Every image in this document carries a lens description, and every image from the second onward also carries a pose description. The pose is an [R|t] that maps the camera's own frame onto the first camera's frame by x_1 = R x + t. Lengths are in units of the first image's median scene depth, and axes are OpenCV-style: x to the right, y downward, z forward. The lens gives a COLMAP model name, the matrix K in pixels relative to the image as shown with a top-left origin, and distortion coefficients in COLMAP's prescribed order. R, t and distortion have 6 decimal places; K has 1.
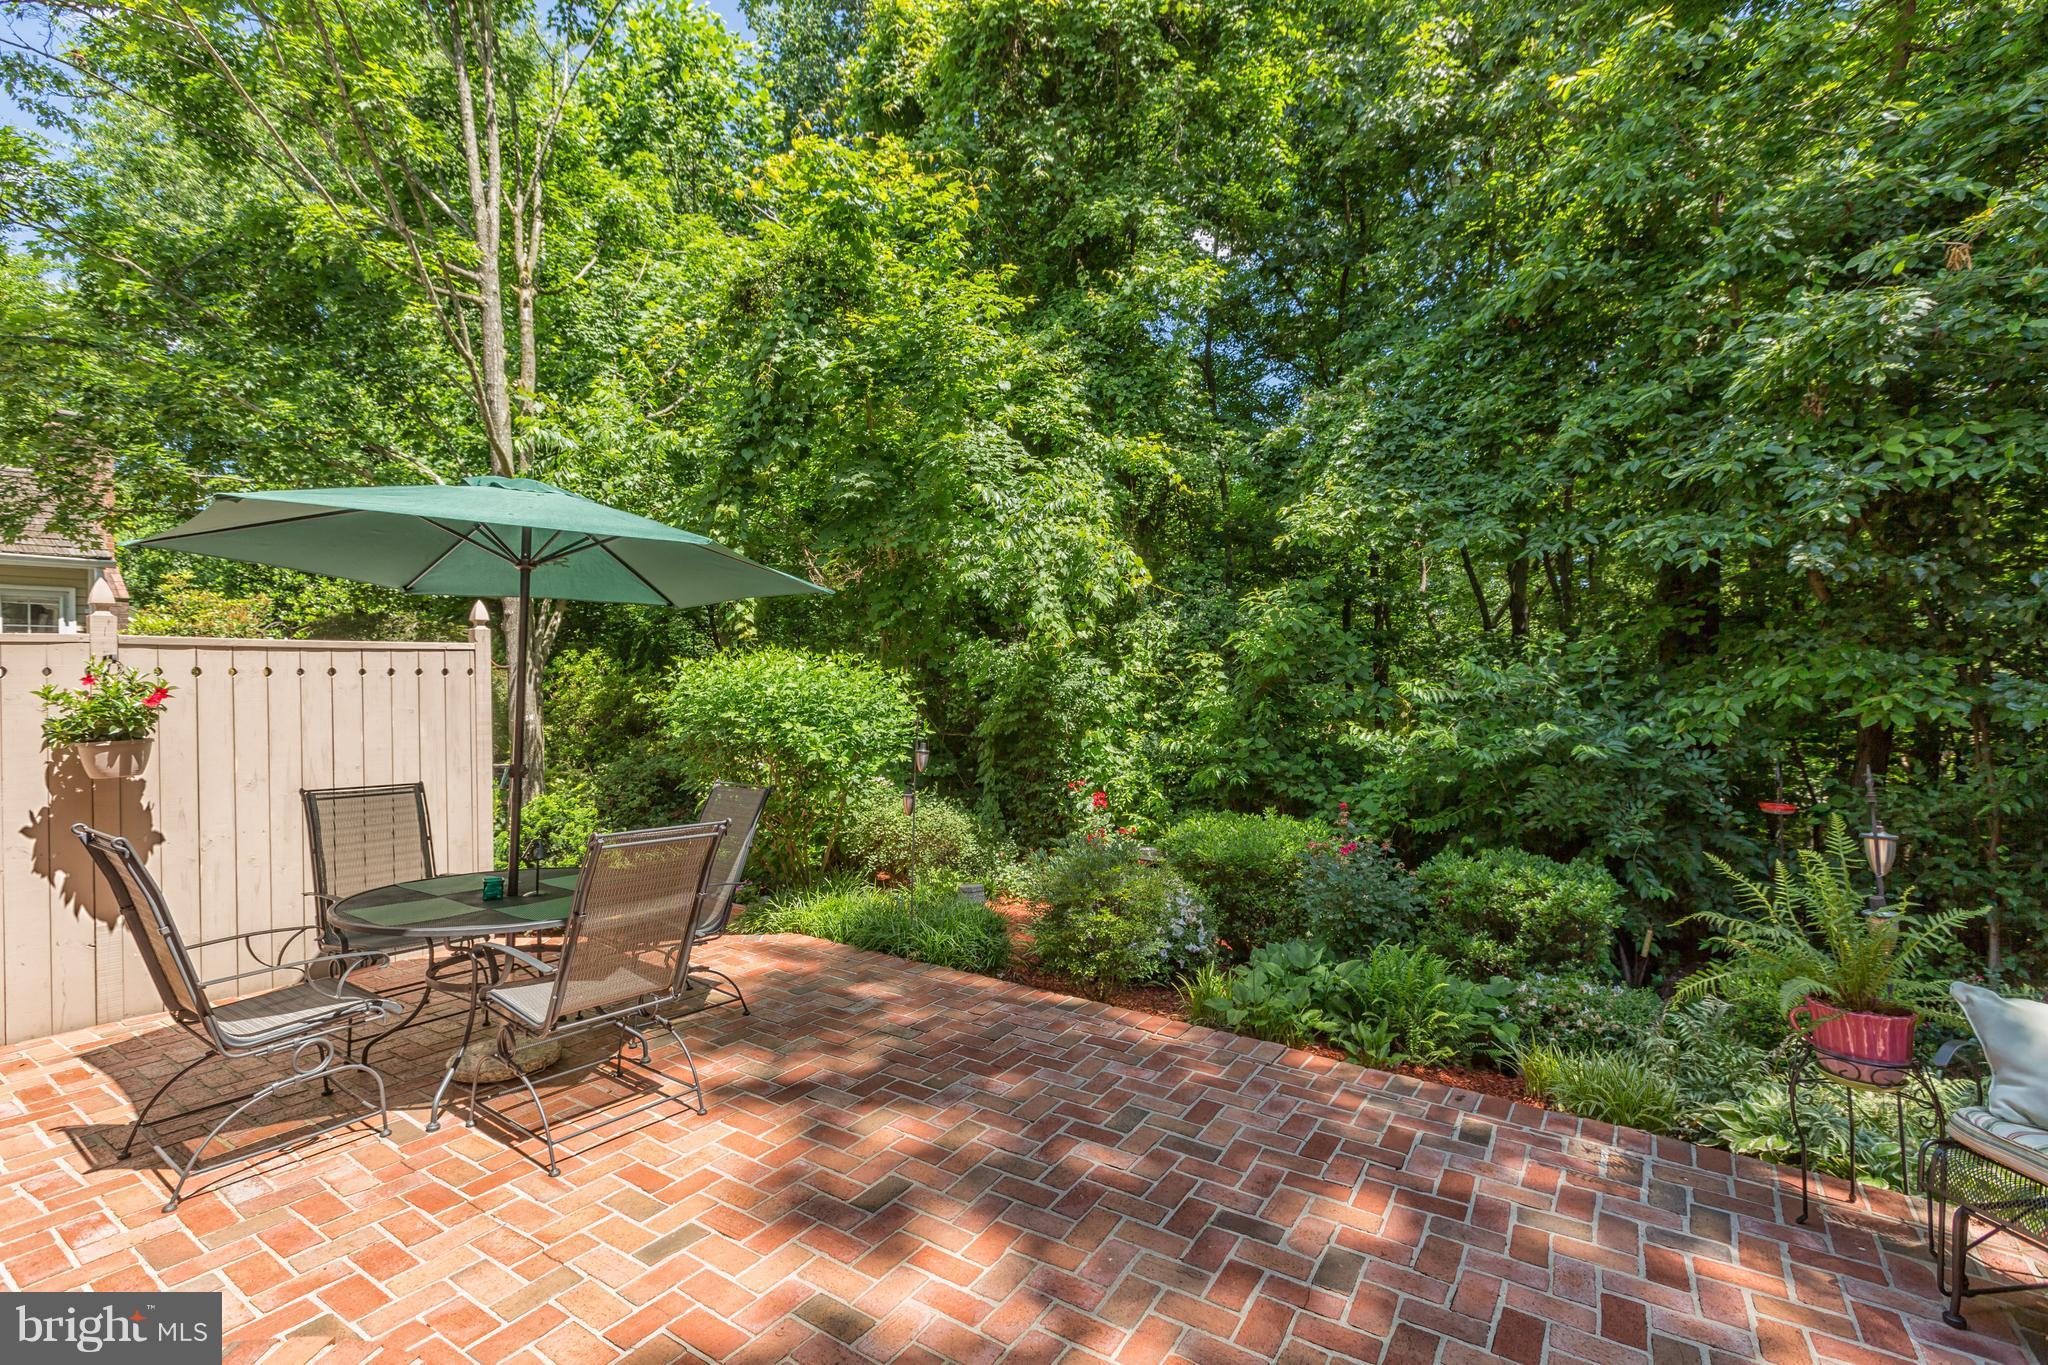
lens RADIAL K [[900.8, 0, 1021.9], [0, 900.8, 680.5], [0, 0, 1]] dist [-0.002709, -0.000519]
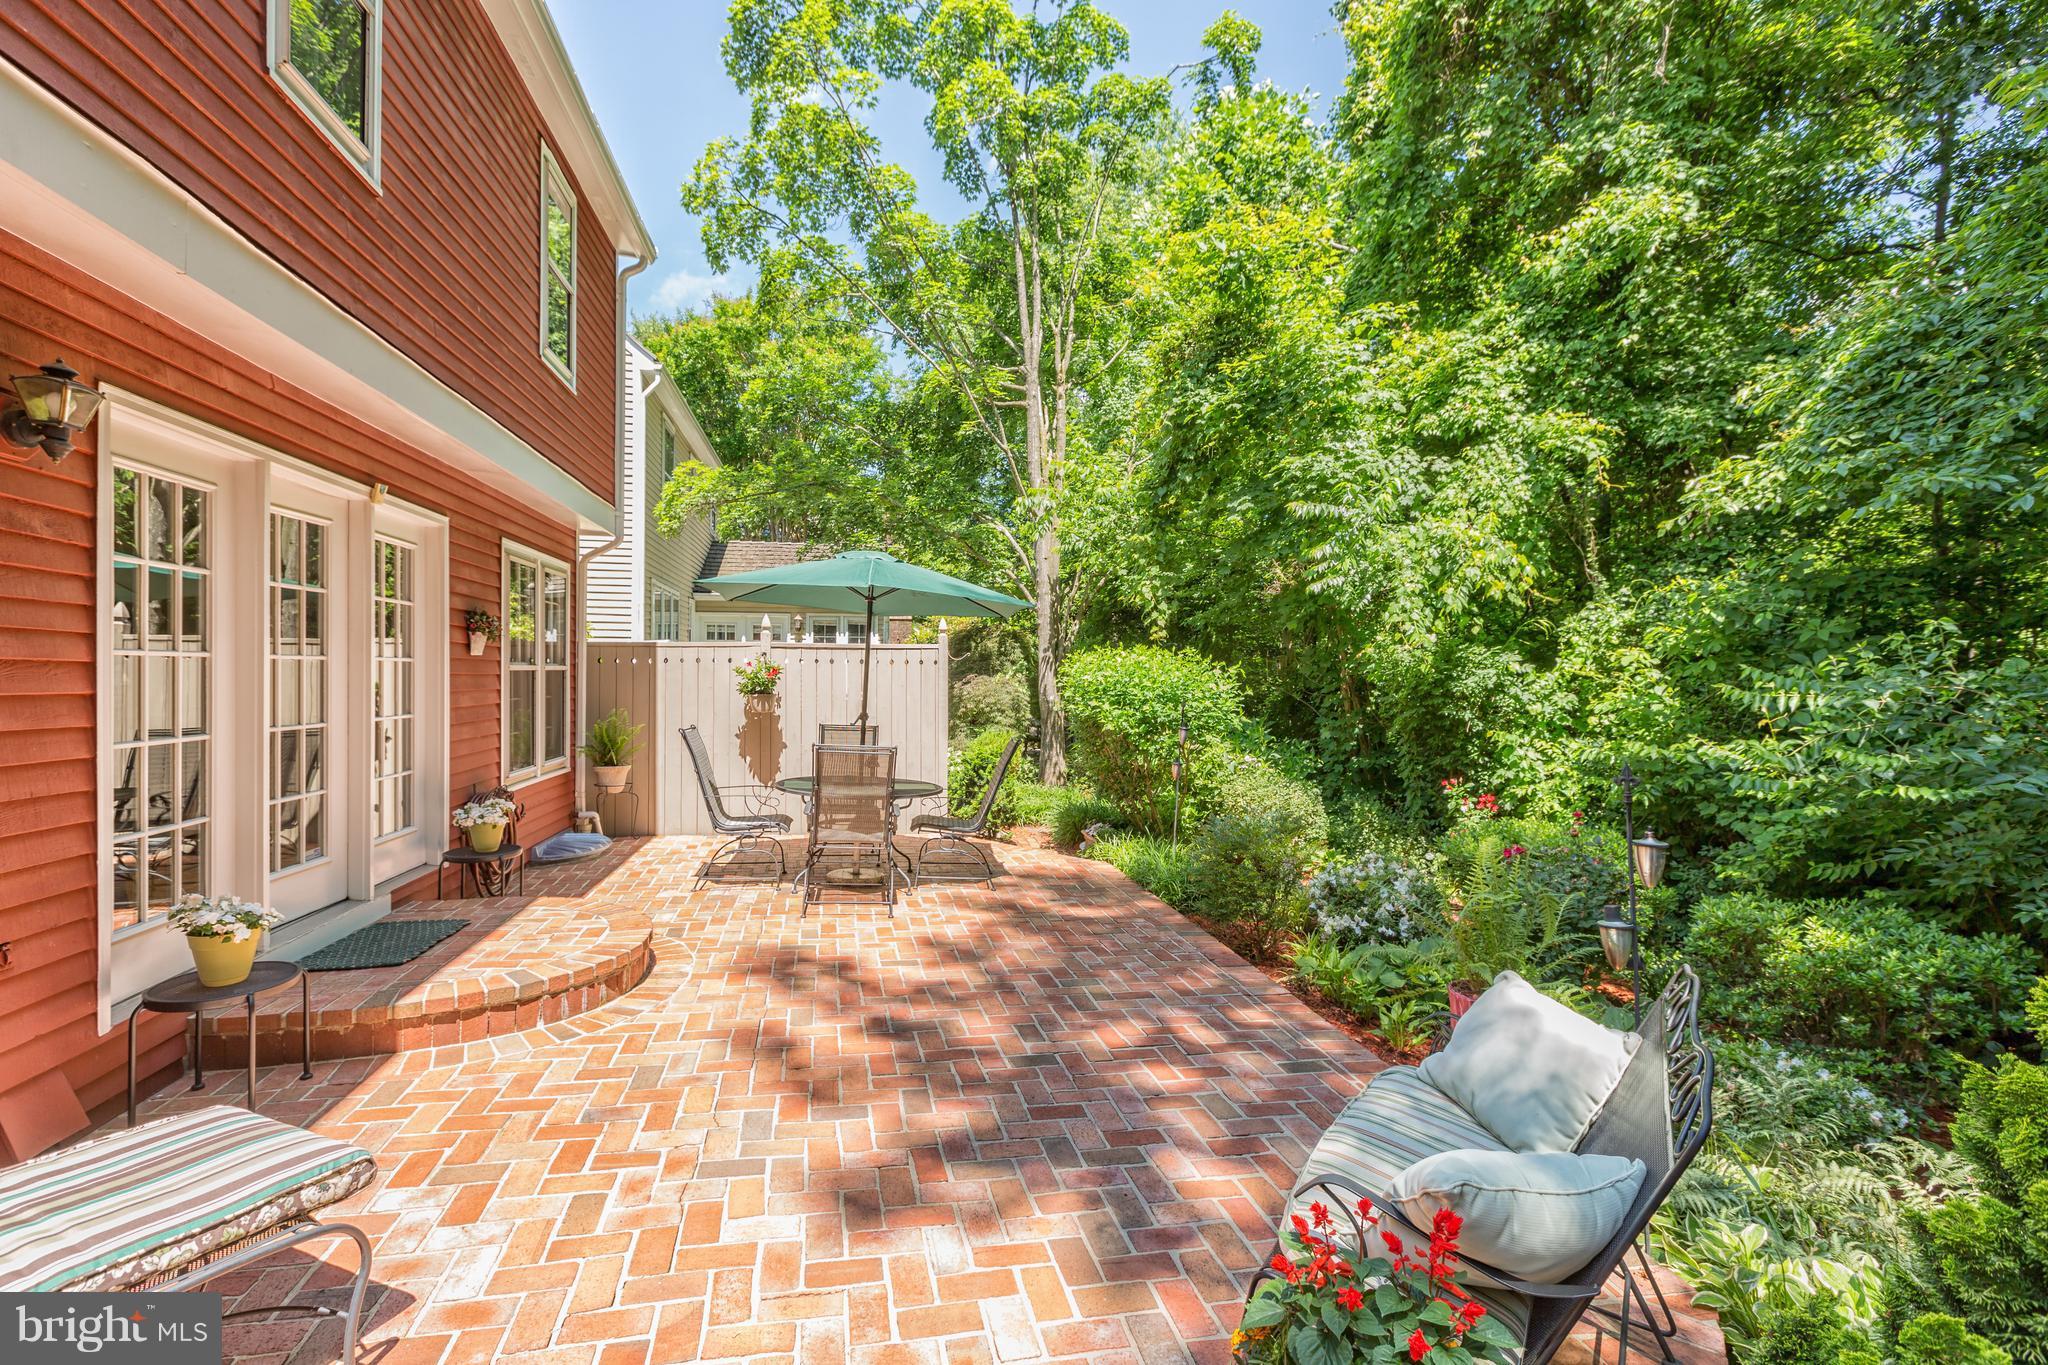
lens RADIAL K [[900.8, 0, 1021.9], [0, 900.8, 680.5], [0, 0, 1]] dist [-0.002709, -0.000519]
pose [[0.728422, 0.016107, -0.684939, 0.396690], [-0.018455, 0.999822, 0.003885, 0.008587], [0.684880, 0.009811, 0.728590, -0.032090]]
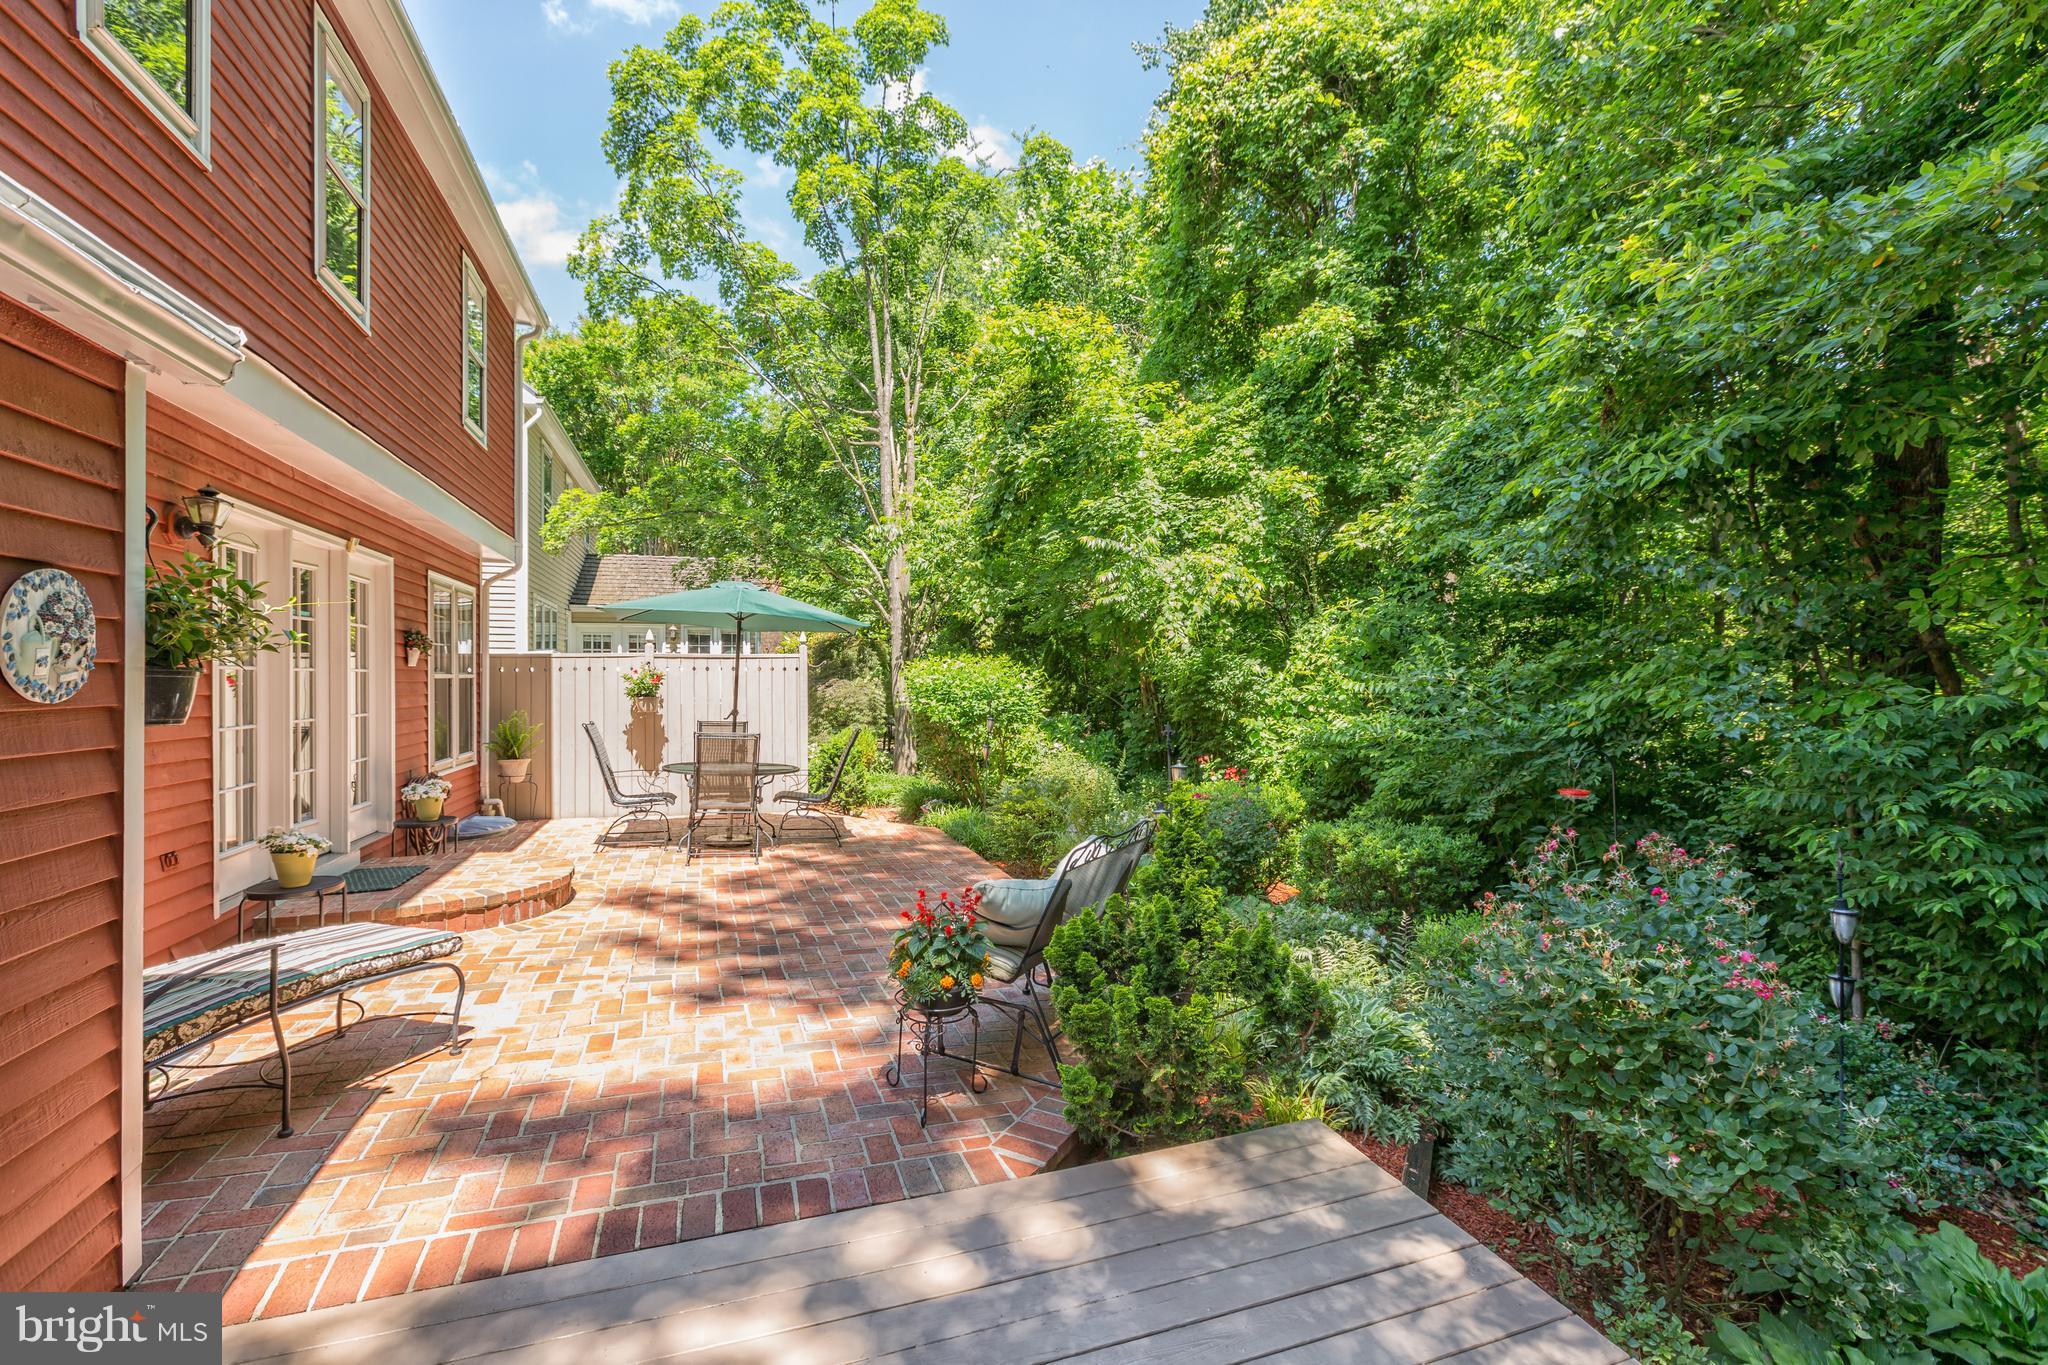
lens RADIAL K [[936.5, 0, 1014.1], [0, 936.5, 672.7], [0, 0, 1]] dist [0.023355, -0.000143]
pose [[0.800626, -0.000692, -0.599165, 0.648425], [-0.008095, 0.999896, -0.011972, 0.012111], [0.599110, 0.014435, 0.800536, -0.215549]]
